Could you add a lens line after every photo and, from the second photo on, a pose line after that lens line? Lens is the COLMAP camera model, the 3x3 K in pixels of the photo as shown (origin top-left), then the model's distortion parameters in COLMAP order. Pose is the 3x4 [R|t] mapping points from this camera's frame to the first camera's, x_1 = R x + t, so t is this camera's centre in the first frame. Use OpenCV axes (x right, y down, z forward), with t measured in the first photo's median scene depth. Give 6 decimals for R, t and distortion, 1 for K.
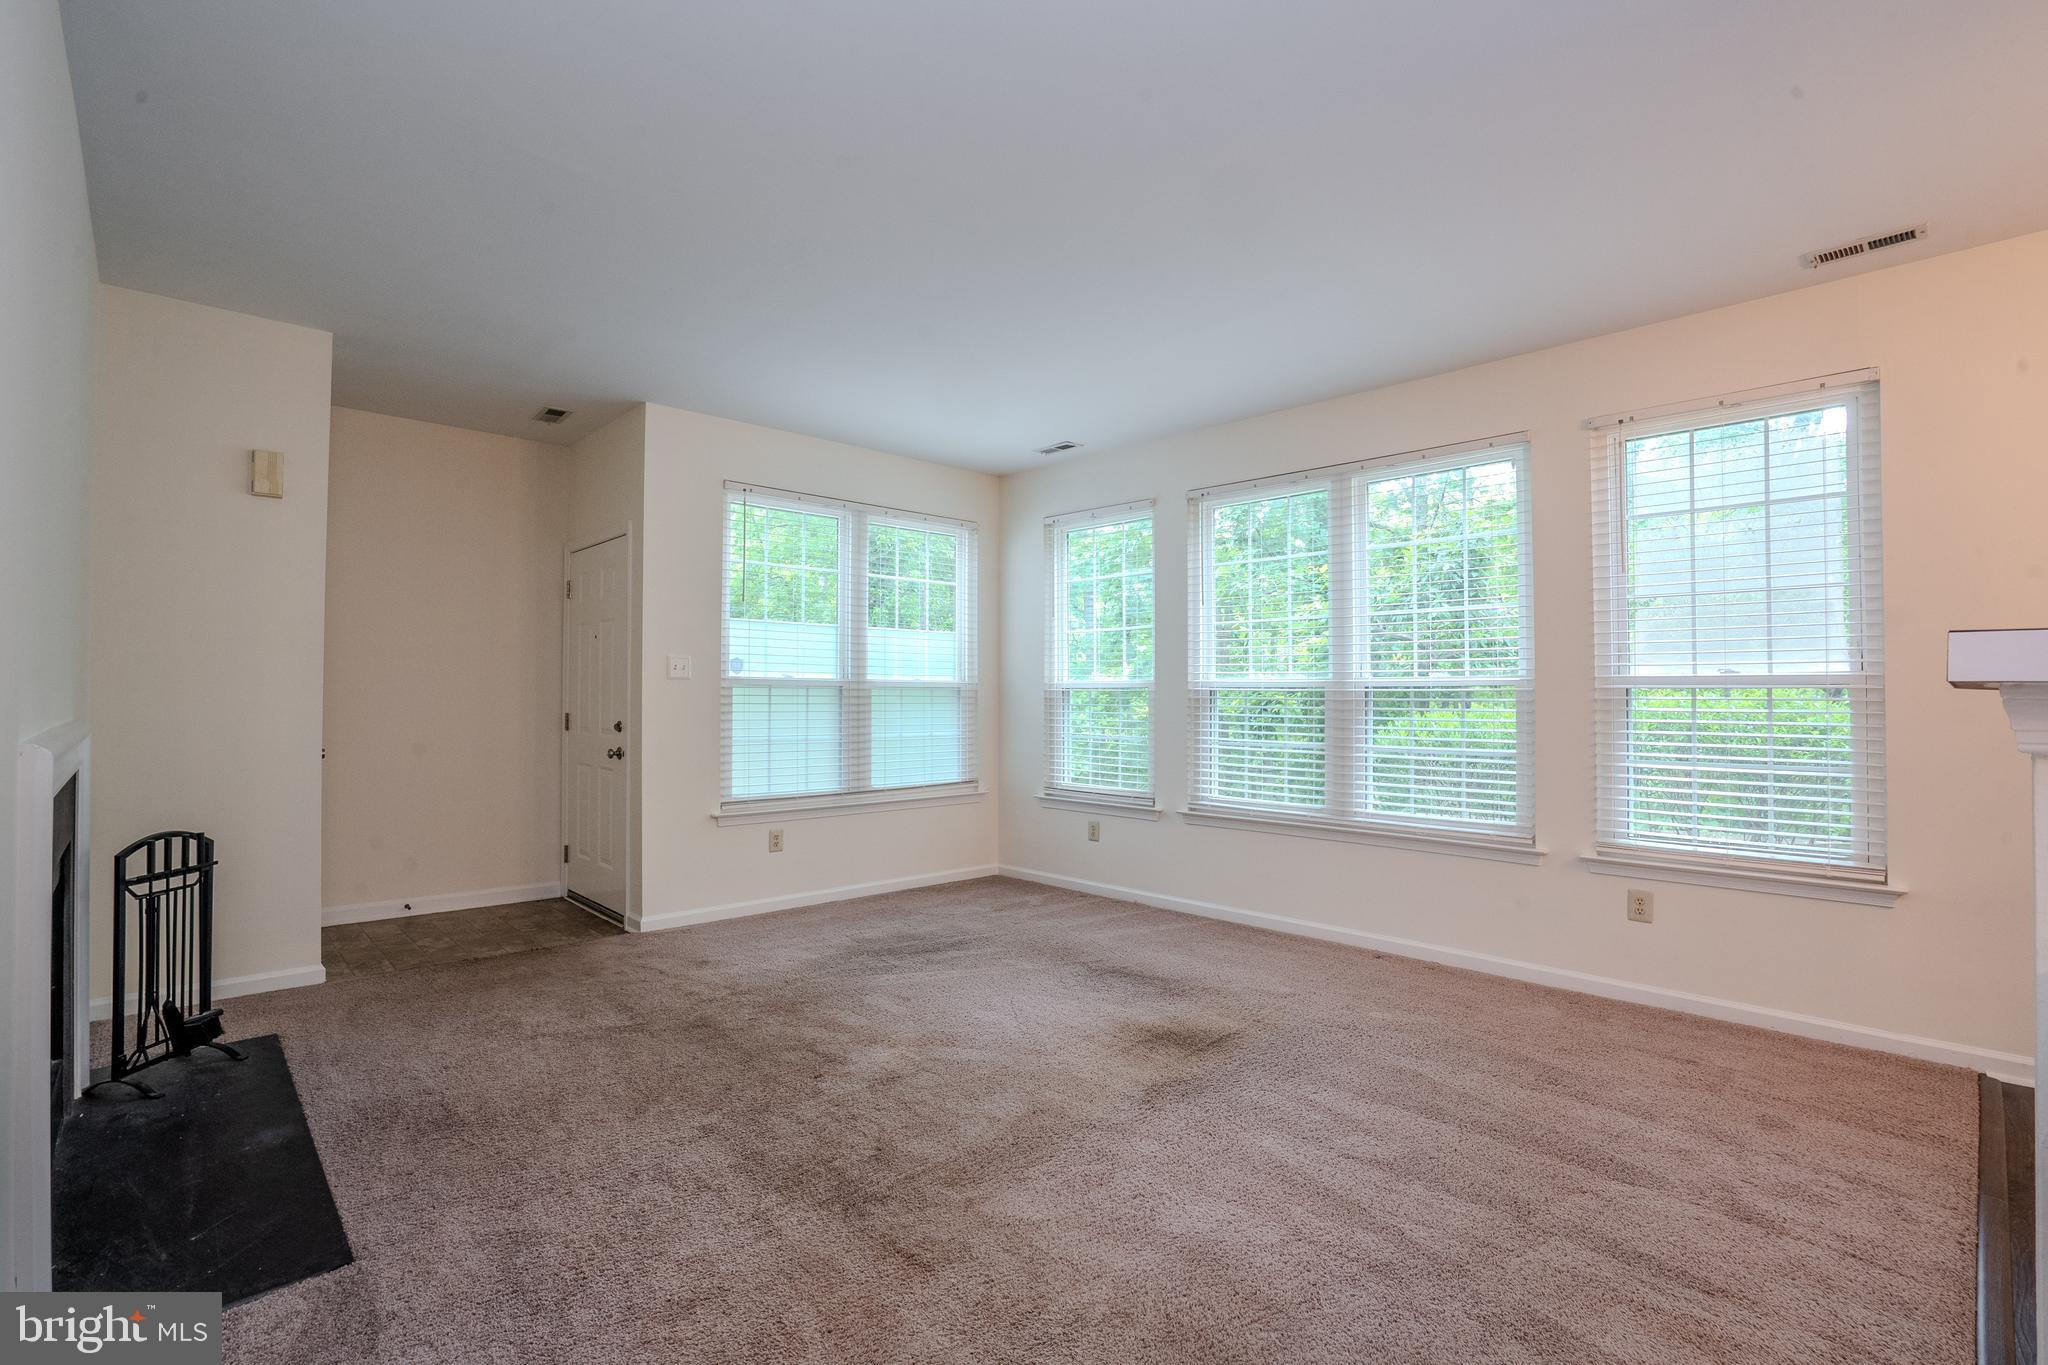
lens RADIAL K [[935.3, 0, 1017.5], [0, 935.3, 691.3], [0, 0, 1]] dist [-0.058772, 0.021069]
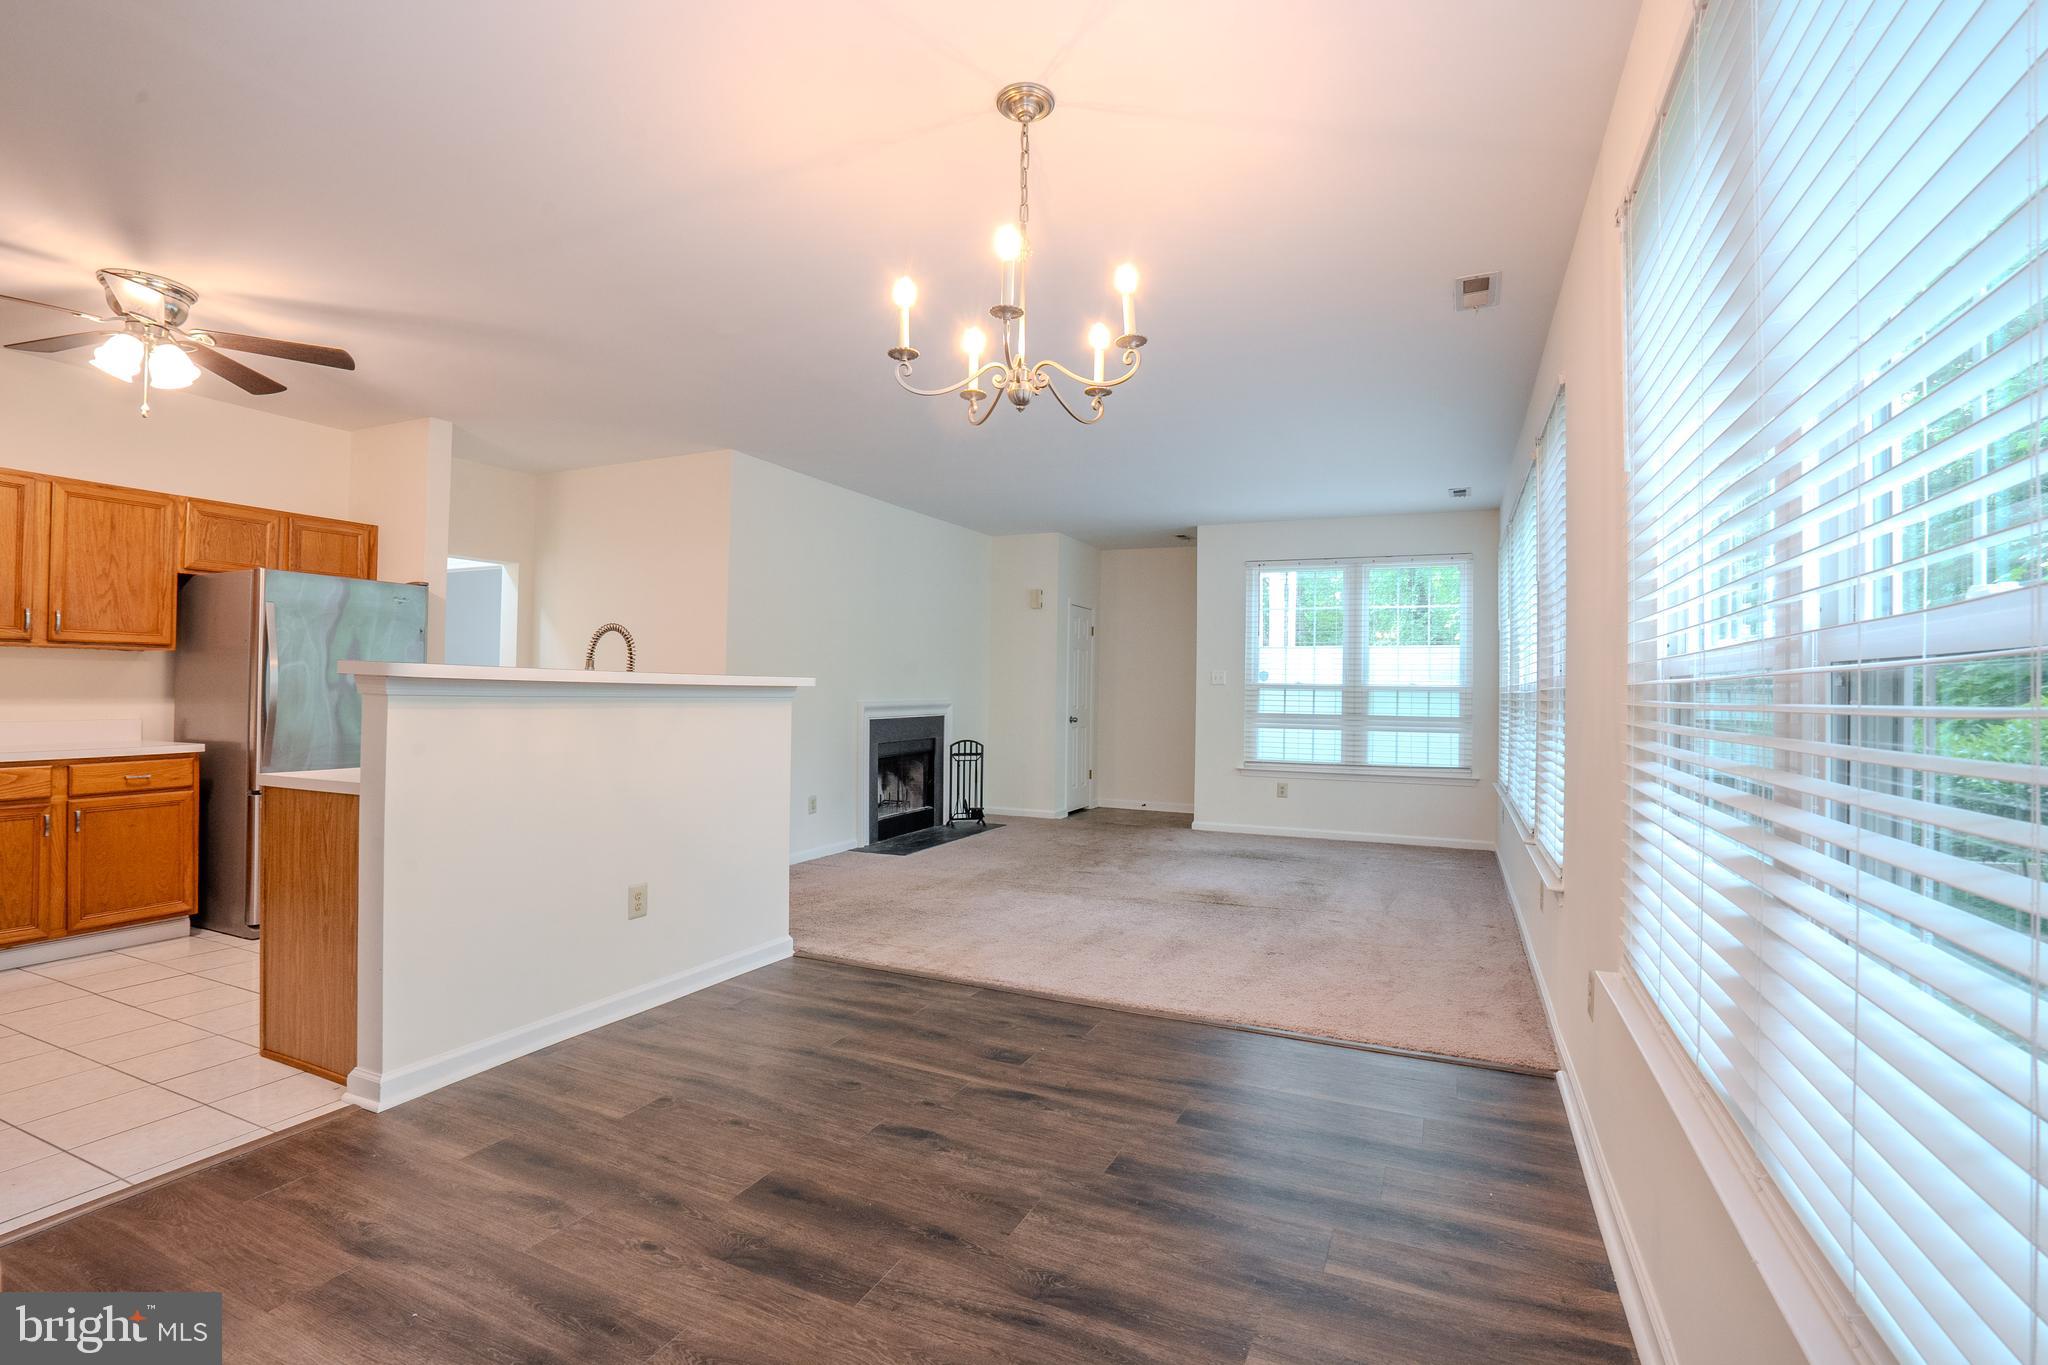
lens RADIAL K [[935.3, 0, 1021.3], [0, 935.3, 683.7], [0, 0, 1]] dist [-0.058772, 0.021069]
pose [[0.372975, -0.007337, -0.927812, 1.269206], [-0.006828, 0.999920, -0.010652, 0.006699], [0.927816, 0.010308, 0.372895, 0.040307]]
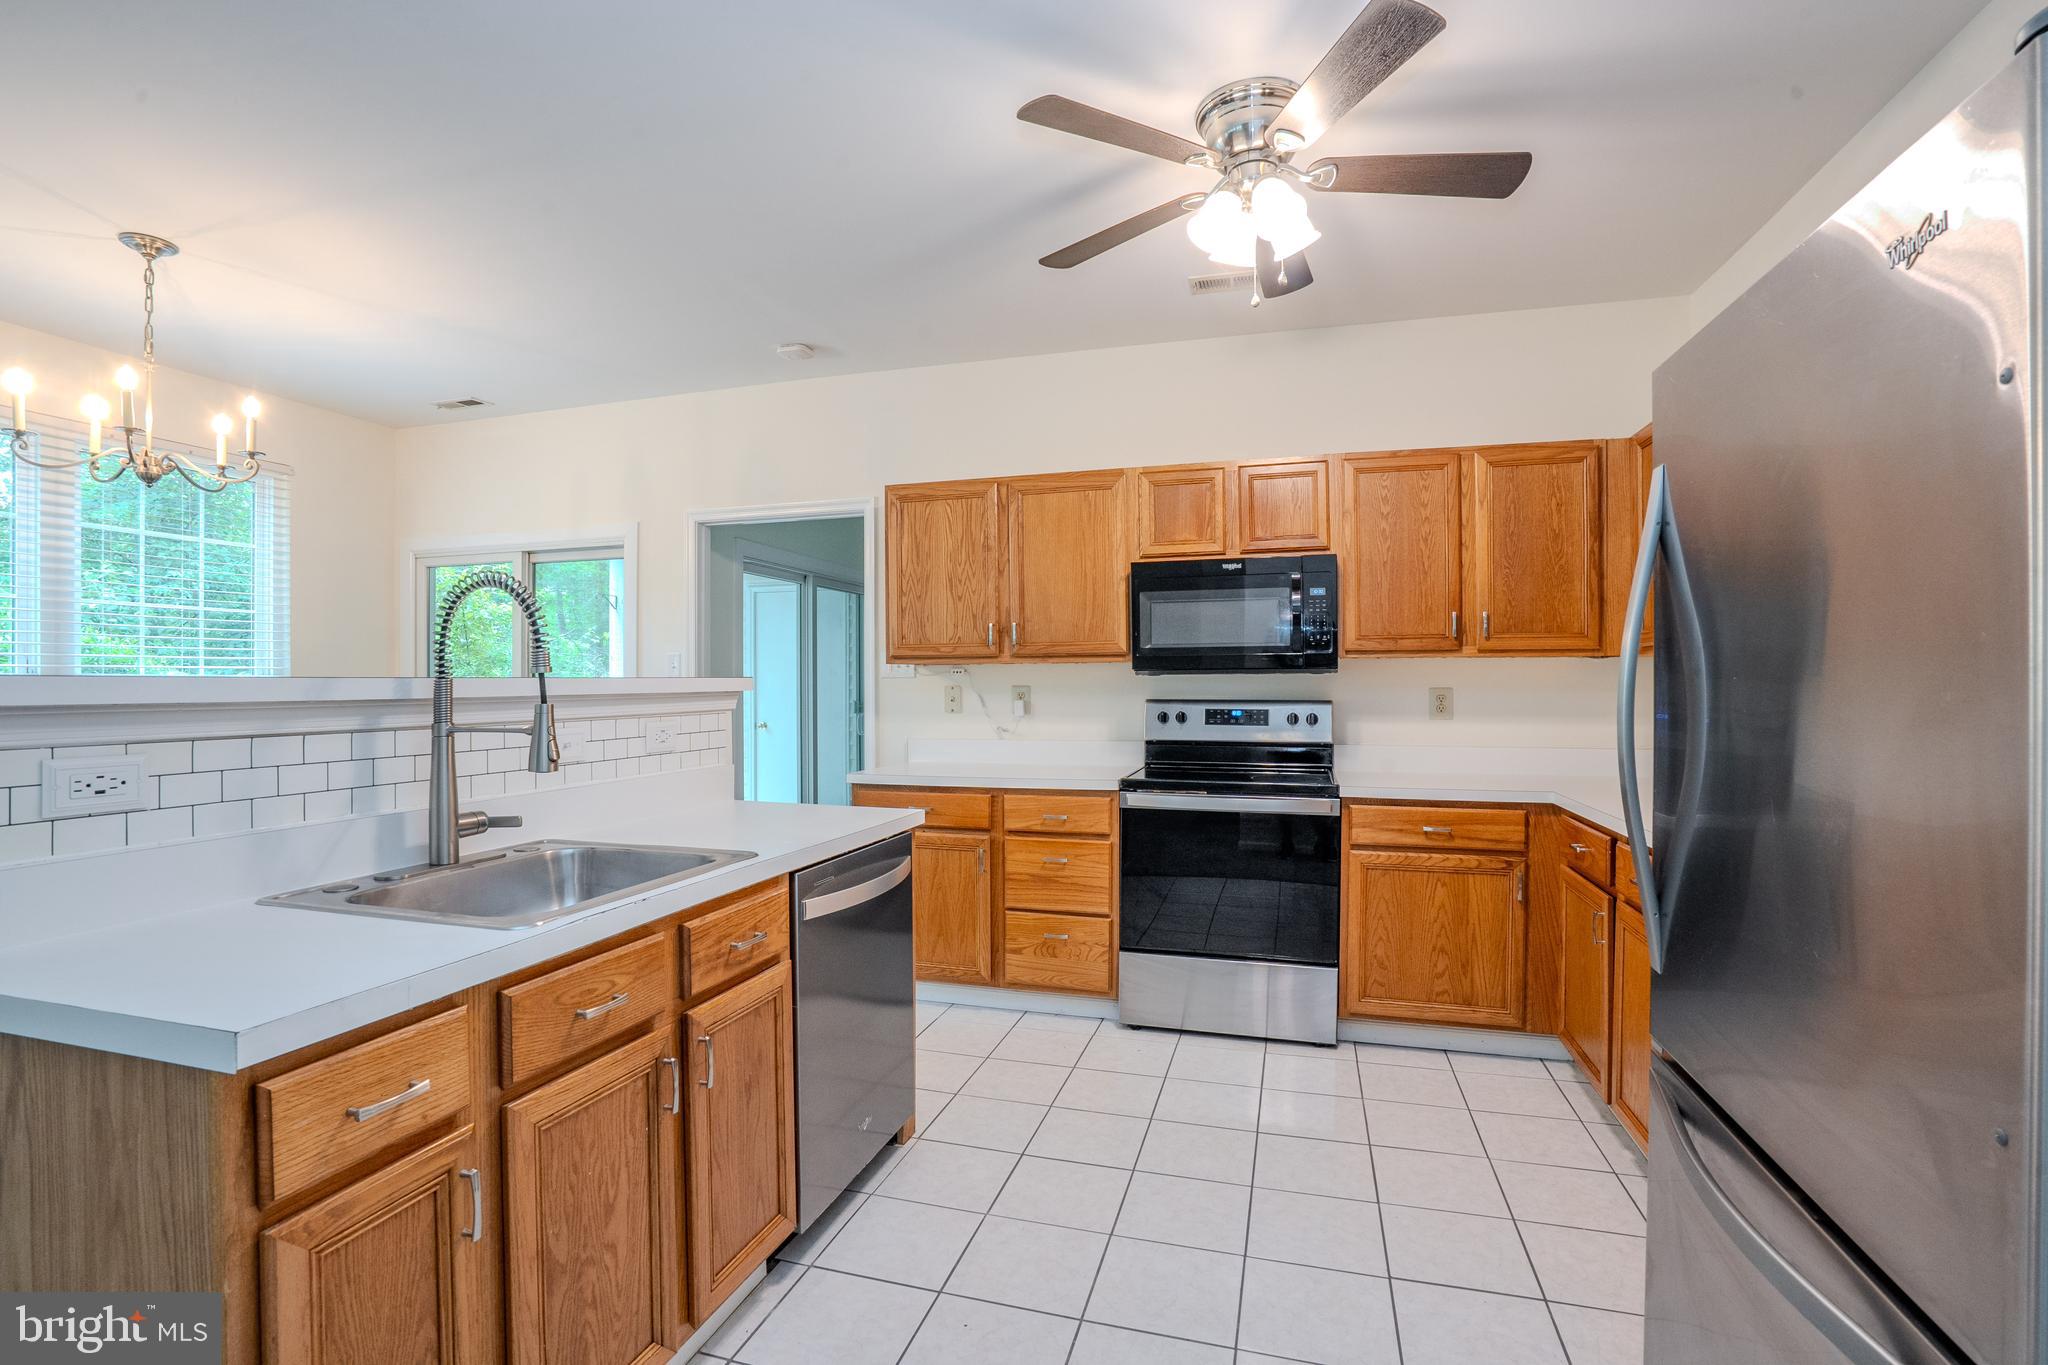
lens RADIAL K [[935.3, 0, 1031.4], [0, 935.3, 679.6], [0, 0, 1]] dist [-0.058772, 0.021069]
pose [[-0.510963, 0.002592, 0.859599, -0.209231], [-0.003424, 0.999981, -0.005051, -0.010090], [-0.859596, -0.005524, -0.510944, 0.004593]]
